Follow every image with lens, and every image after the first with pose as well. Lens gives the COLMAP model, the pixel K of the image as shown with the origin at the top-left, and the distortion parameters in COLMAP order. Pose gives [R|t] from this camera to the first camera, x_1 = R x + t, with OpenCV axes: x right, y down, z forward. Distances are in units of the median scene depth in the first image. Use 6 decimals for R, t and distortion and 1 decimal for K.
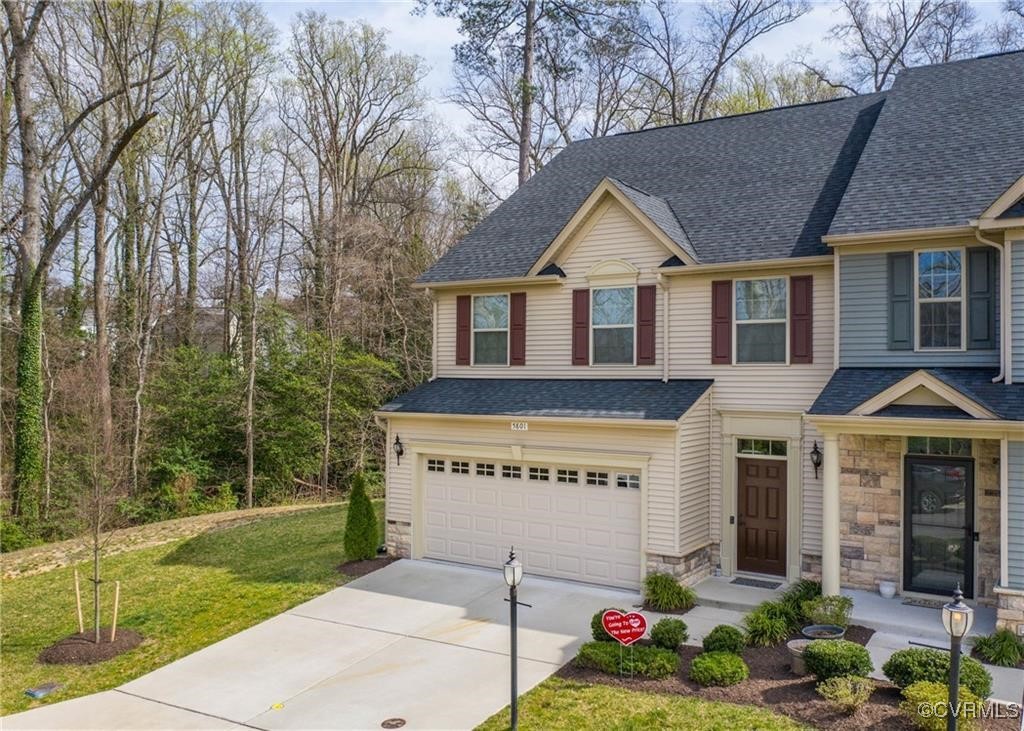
lens RADIAL K [[863.5, 0, 491.0], [0, 863.5, 344.6], [0, 0, 1]] dist [-0.036470, 0.000650]
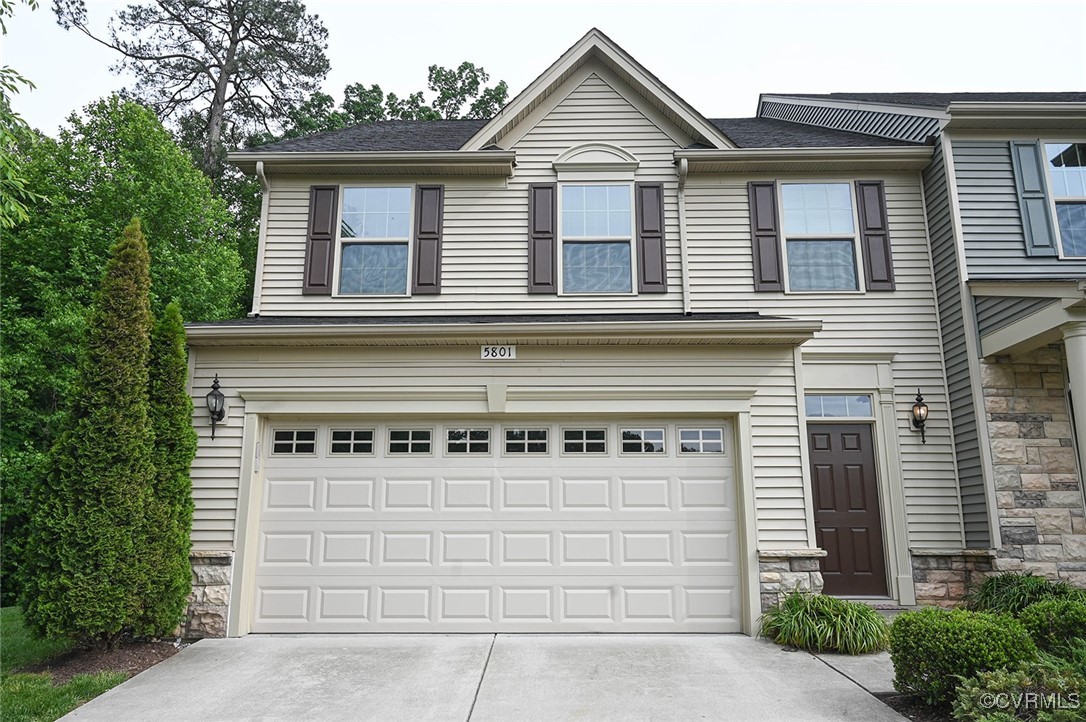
lens RADIAL K [[757.3, 0, 543.0], [0, 757.3, 361.0], [0, 0, 1]] dist [0.000956, 0.000709]
pose [[0.835193, 0.118644, 0.537007, -0.209530], [-0.011999, 0.980151, -0.197888, 0.201337], [-0.549826, 0.158831, 0.820039, 0.602372]]
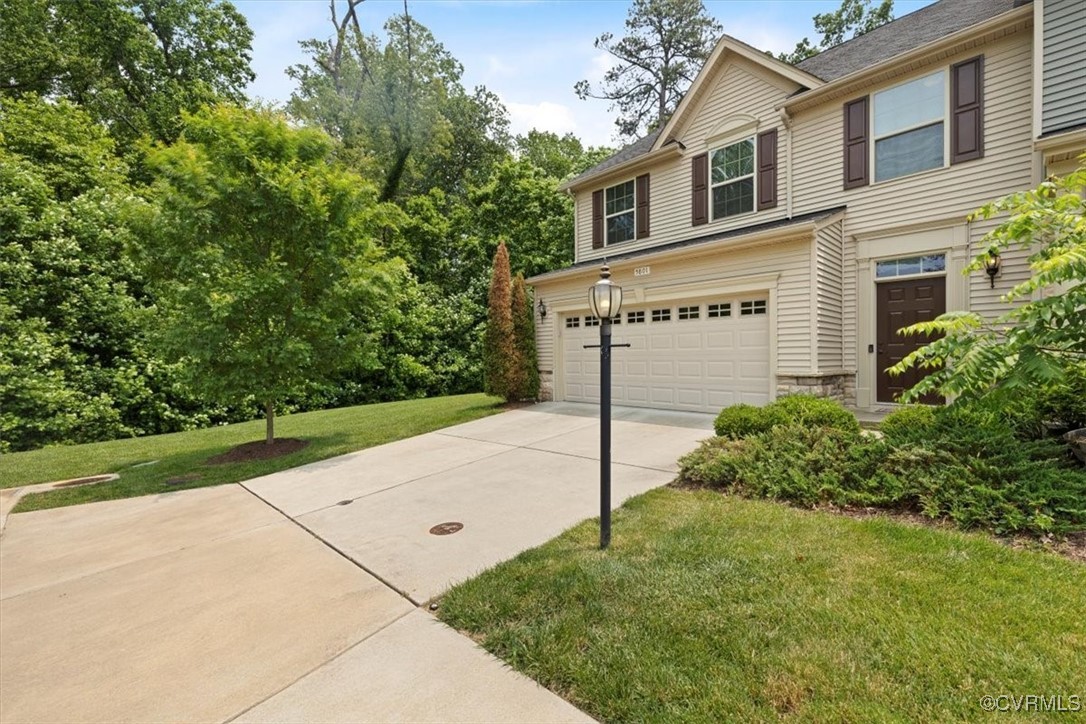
lens RADIAL K [[458.1, 0, 543.1], [0, 458.1, 359.6], [0, 0, 1]] dist [-0.000038, 0.000111]
pose [[0.975593, -0.013568, -0.219167, 0.037525], [0.021820, 0.999139, 0.035273, 0.187256], [0.218500, -0.039194, 0.975049, 0.420114]]
